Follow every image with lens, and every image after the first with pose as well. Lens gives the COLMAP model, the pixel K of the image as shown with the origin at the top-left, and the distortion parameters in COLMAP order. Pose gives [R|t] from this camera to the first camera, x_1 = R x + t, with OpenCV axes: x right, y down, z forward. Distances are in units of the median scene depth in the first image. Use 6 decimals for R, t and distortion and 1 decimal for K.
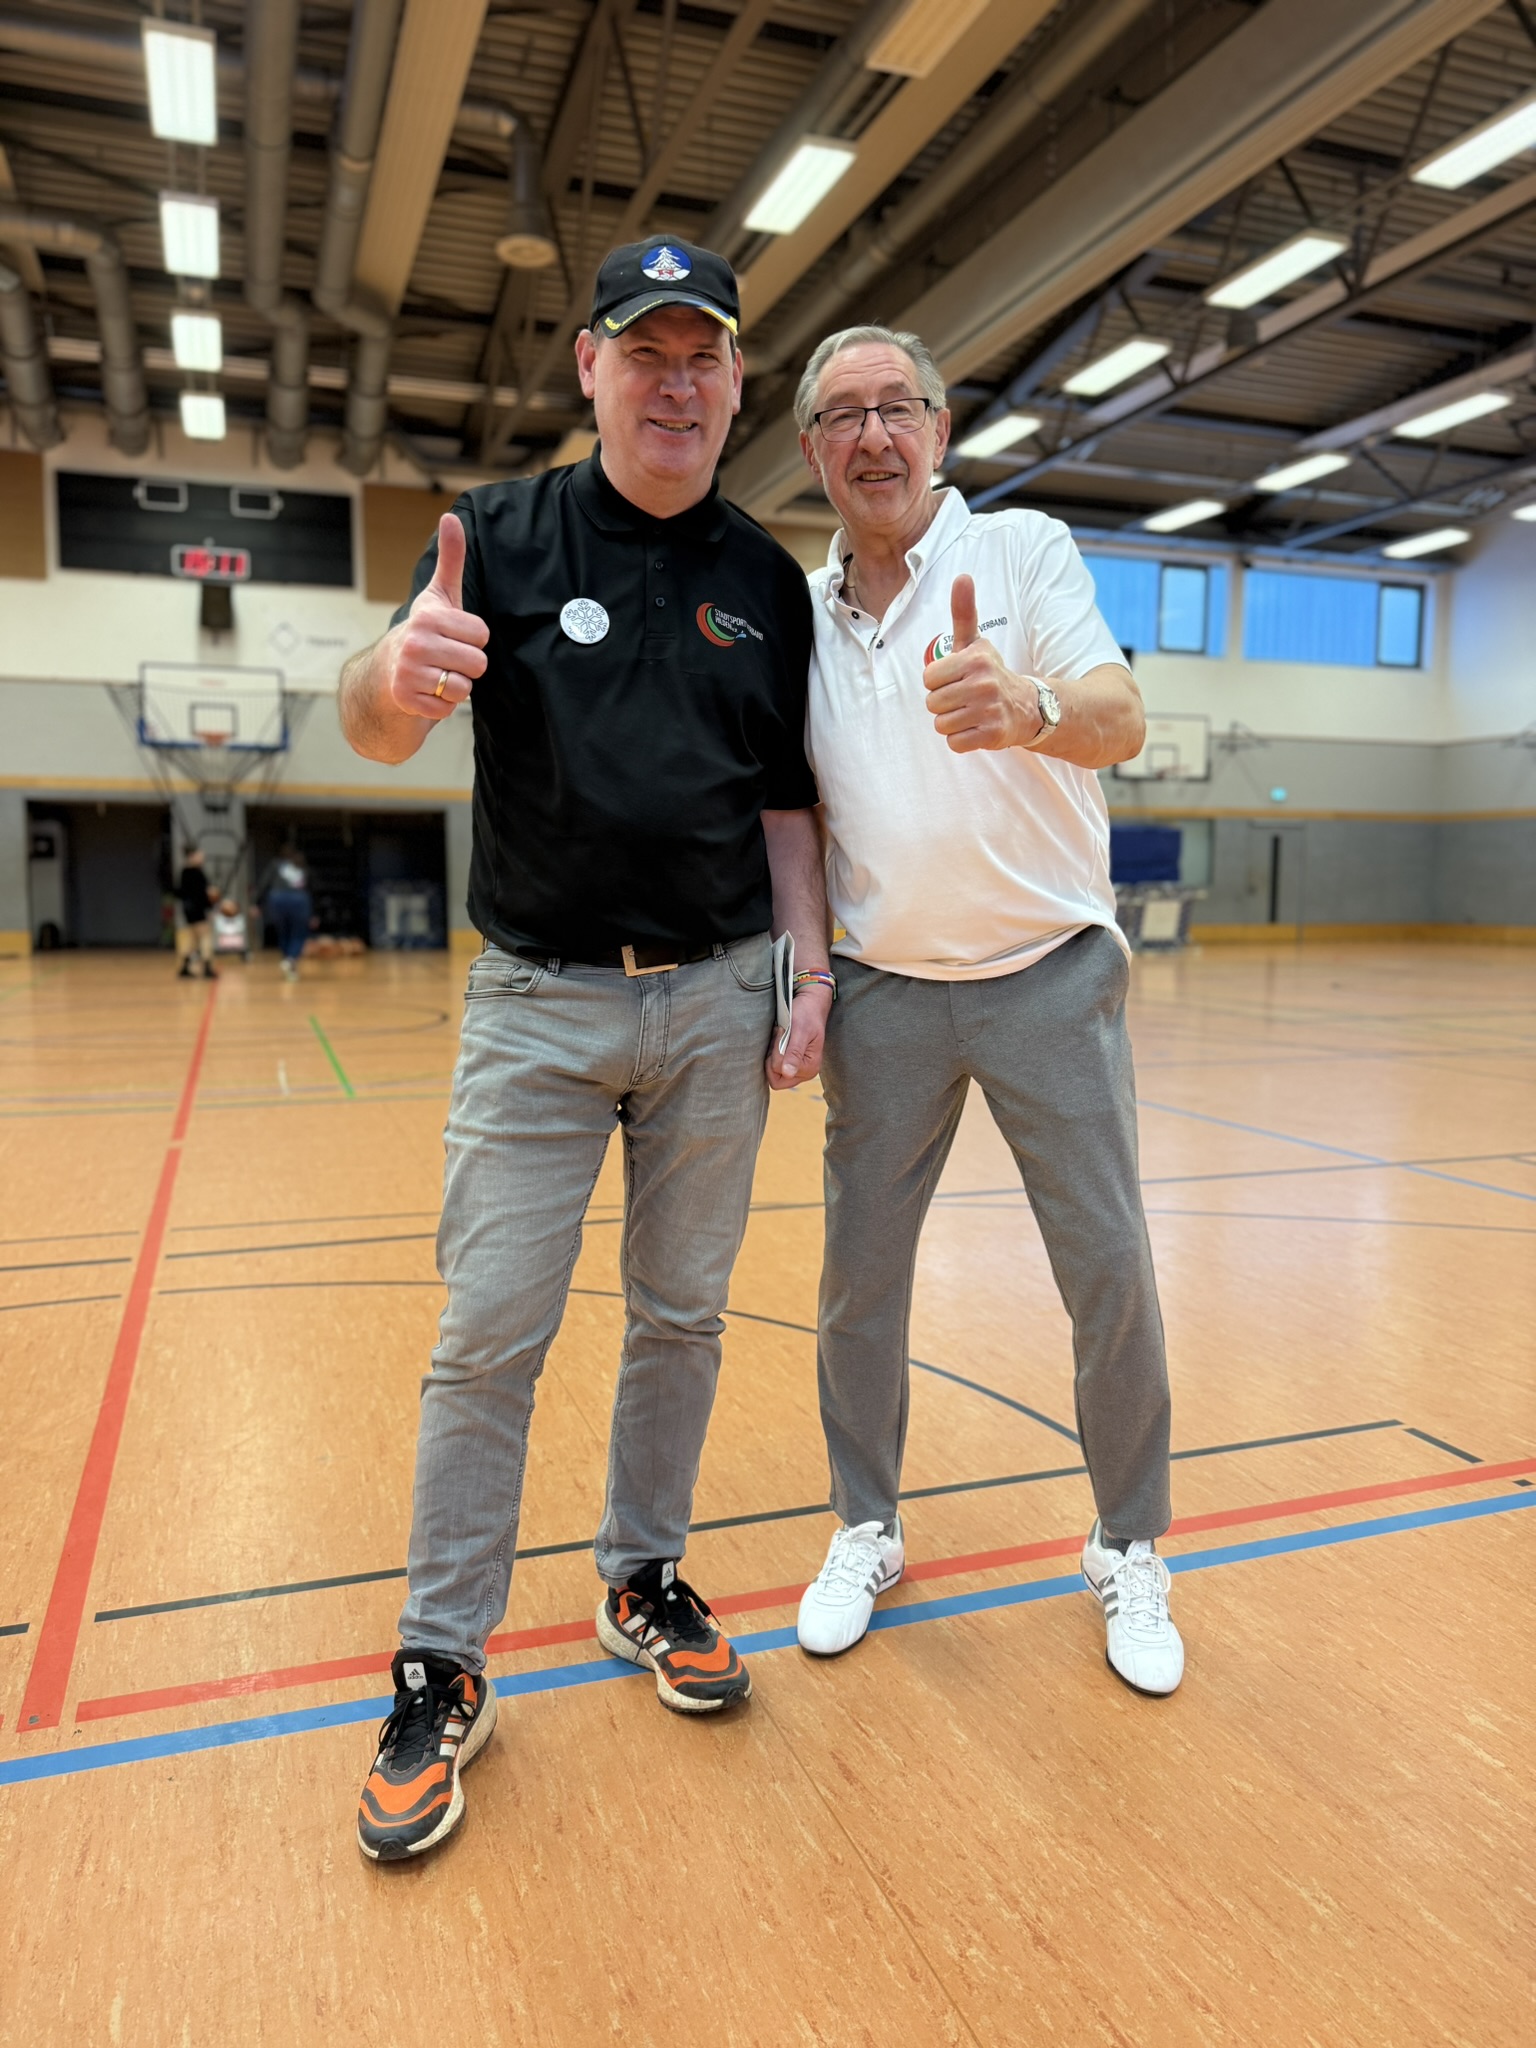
lens RADIAL K [[1452.0, 0, 765.1], [0, 1452.0, 1021.2], [0, 0, 1]] dist [0.043213, -0.068454]
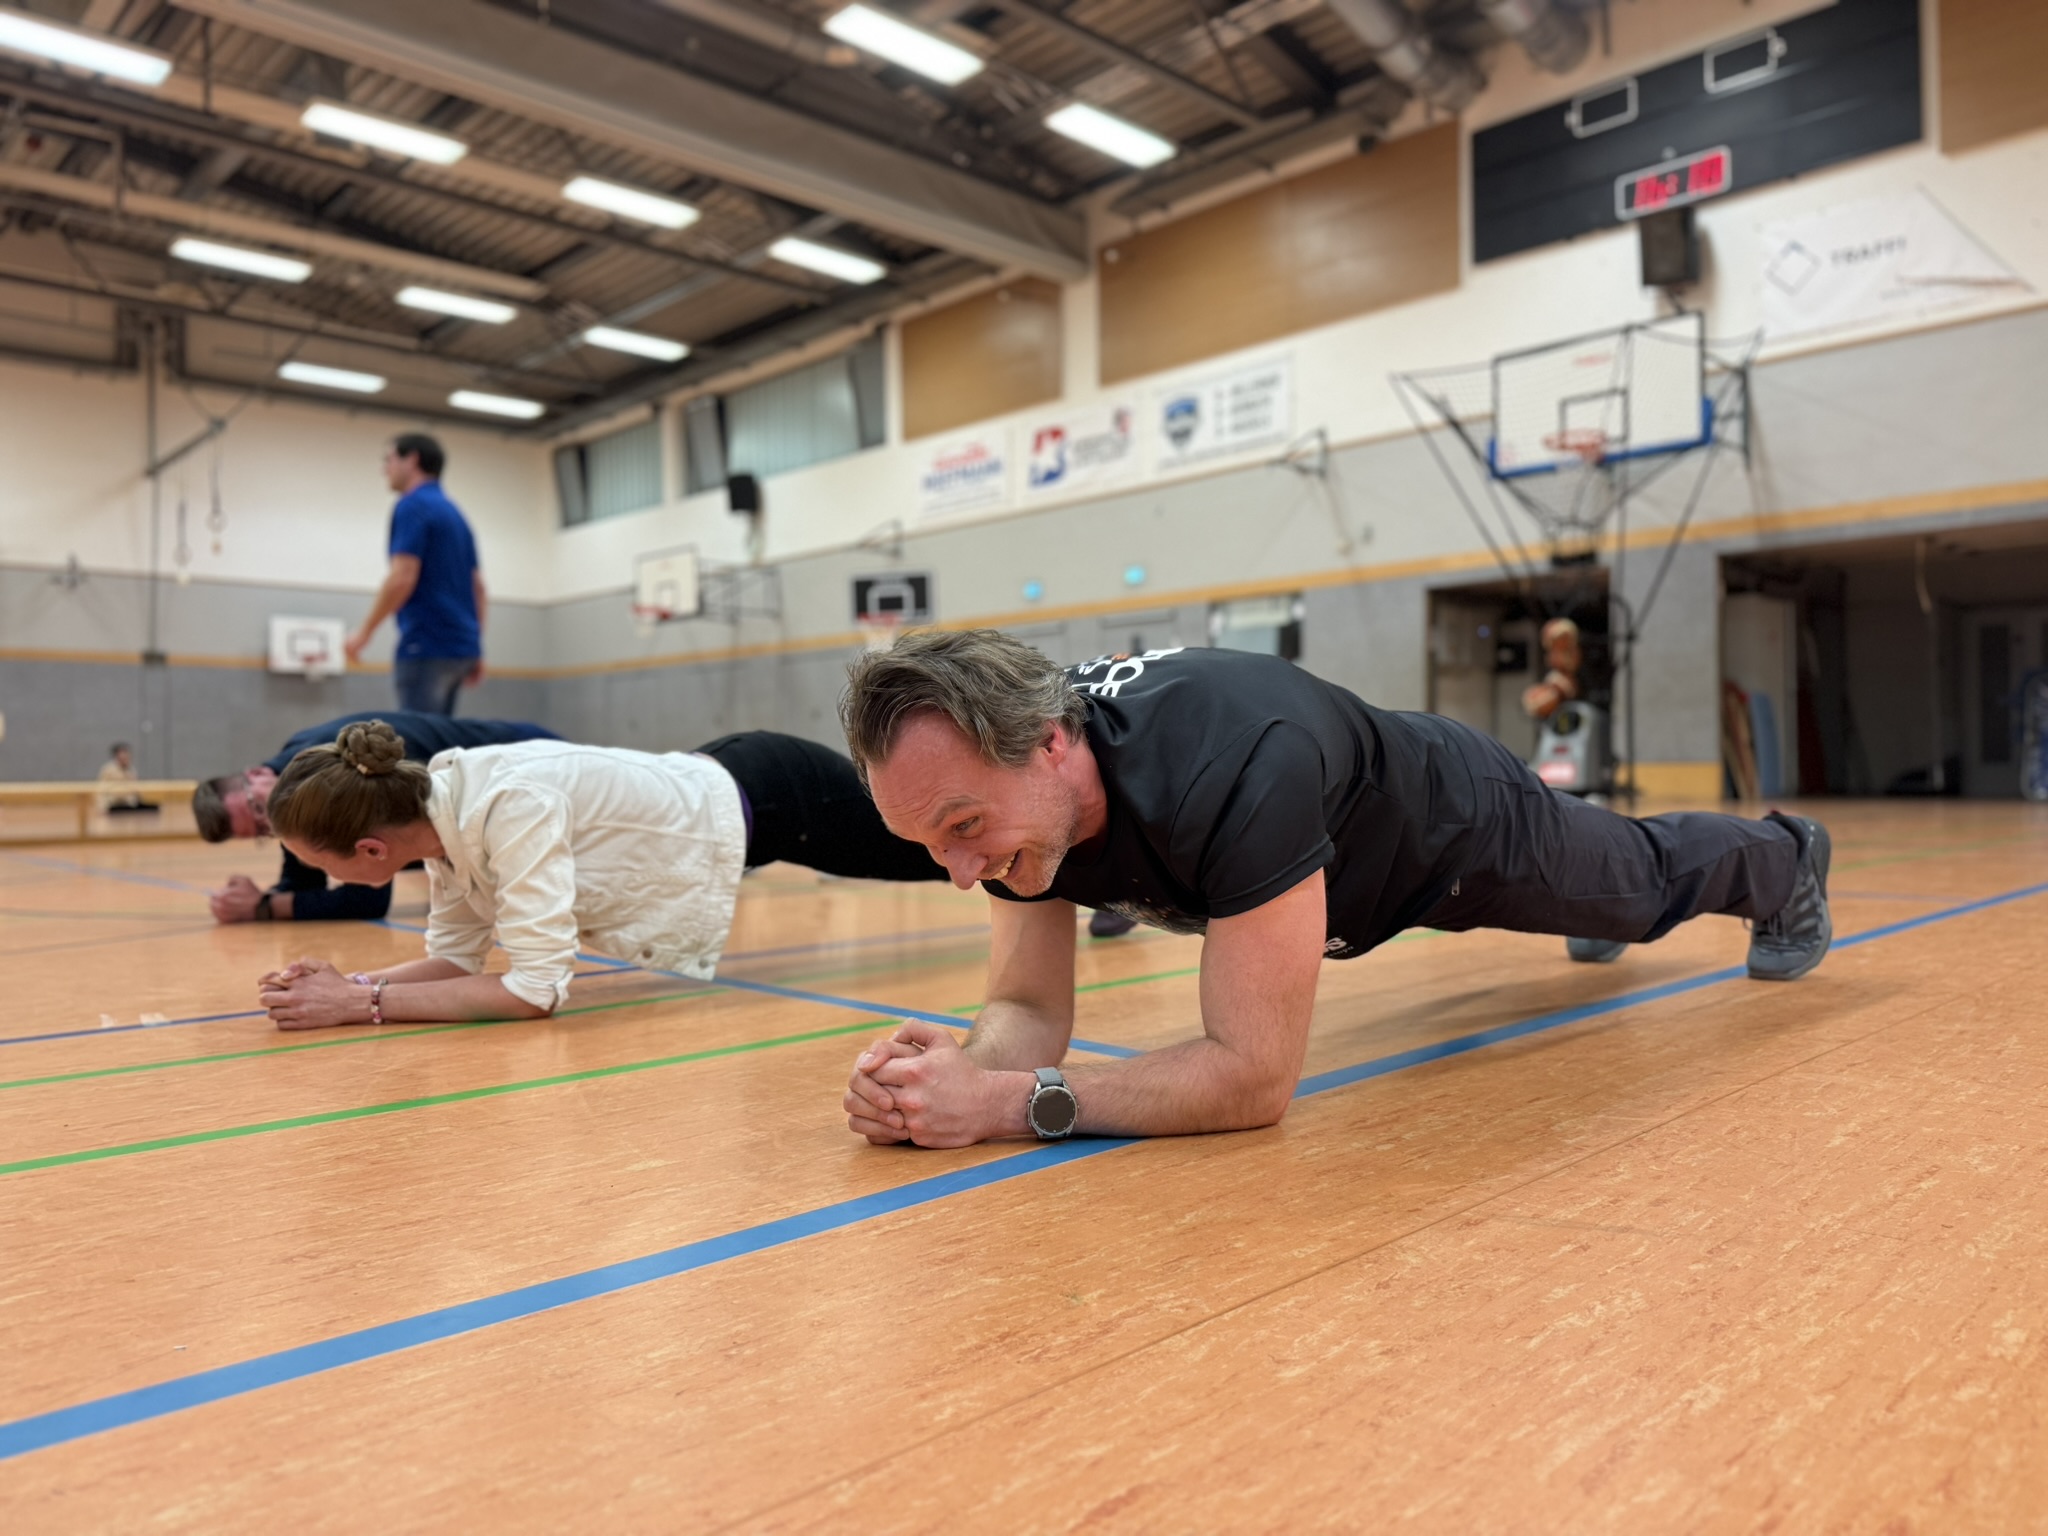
lens RADIAL K [[1452.0, 0, 1025.4], [0, 1452.0, 777.8], [0, 0, 1]] dist [0.043213, -0.068454]
pose [[0.386253, -0.008489, -0.922354, 0.097584], [-0.074734, 0.996382, -0.040467, -0.012490], [0.919360, 0.084562, 0.384222, 0.551028]]
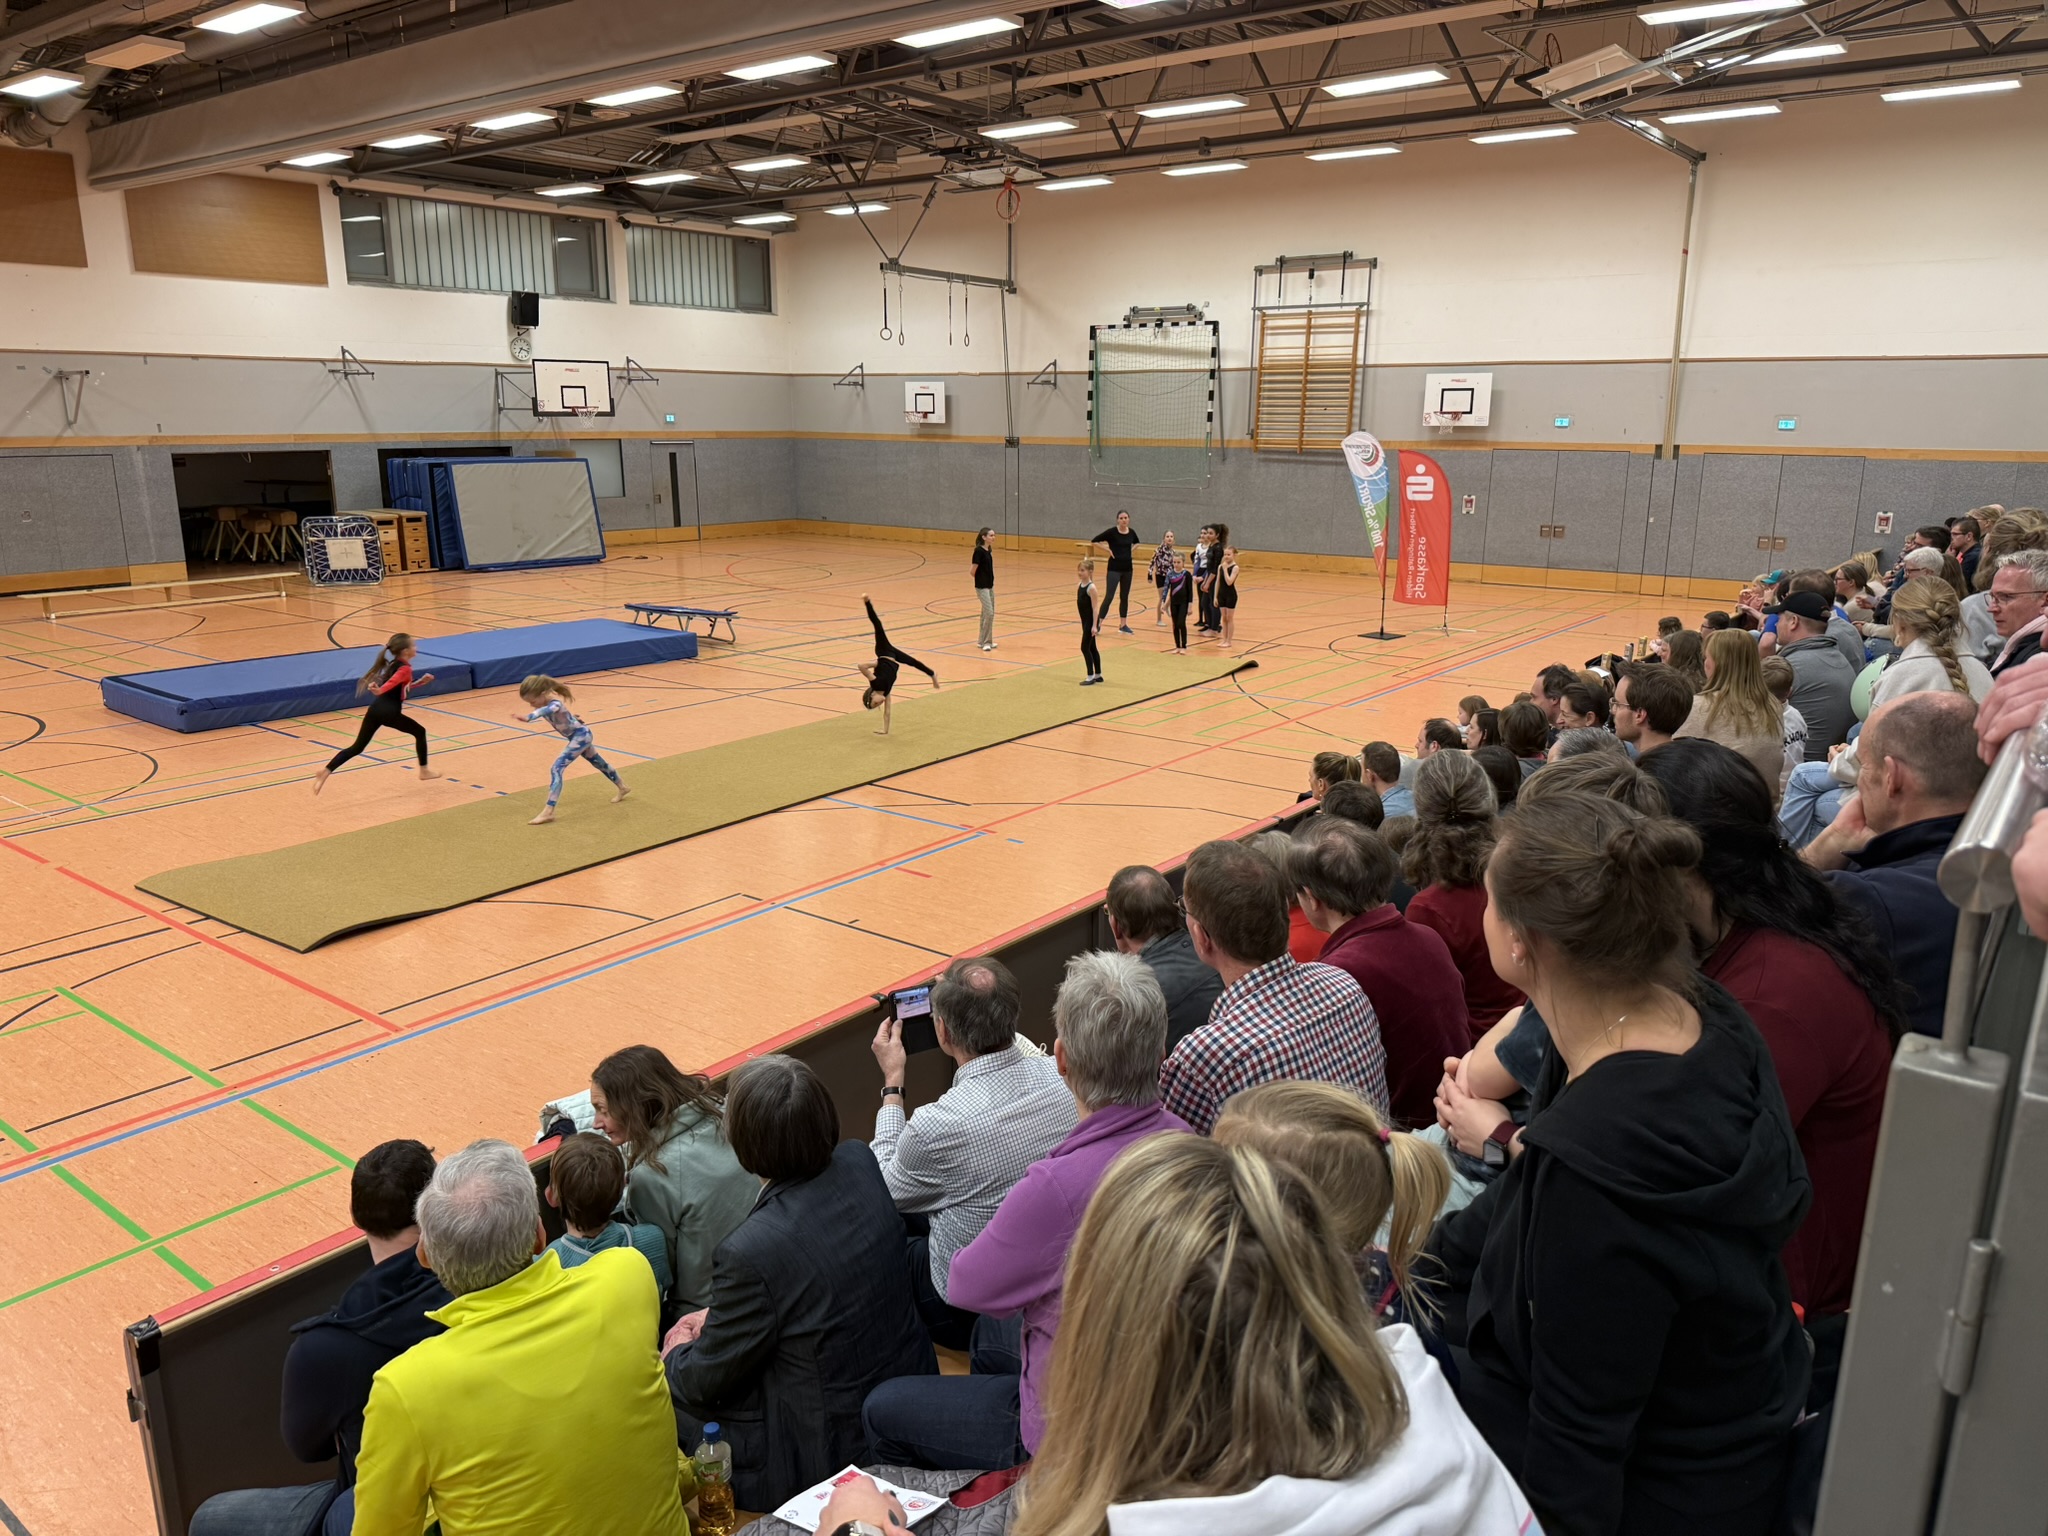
lens RADIAL K [[1422.8, 0, 1011.9], [0, 1422.8, 789.3], [0, 0, 1]] dist [0.079394, -0.091004]
pose [[0.846953, -0.135454, 0.514124, -0.092941], [0.051478, 0.983350, 0.174276, -0.067479], [-0.529170, -0.121137, 0.839824, -0.277199]]
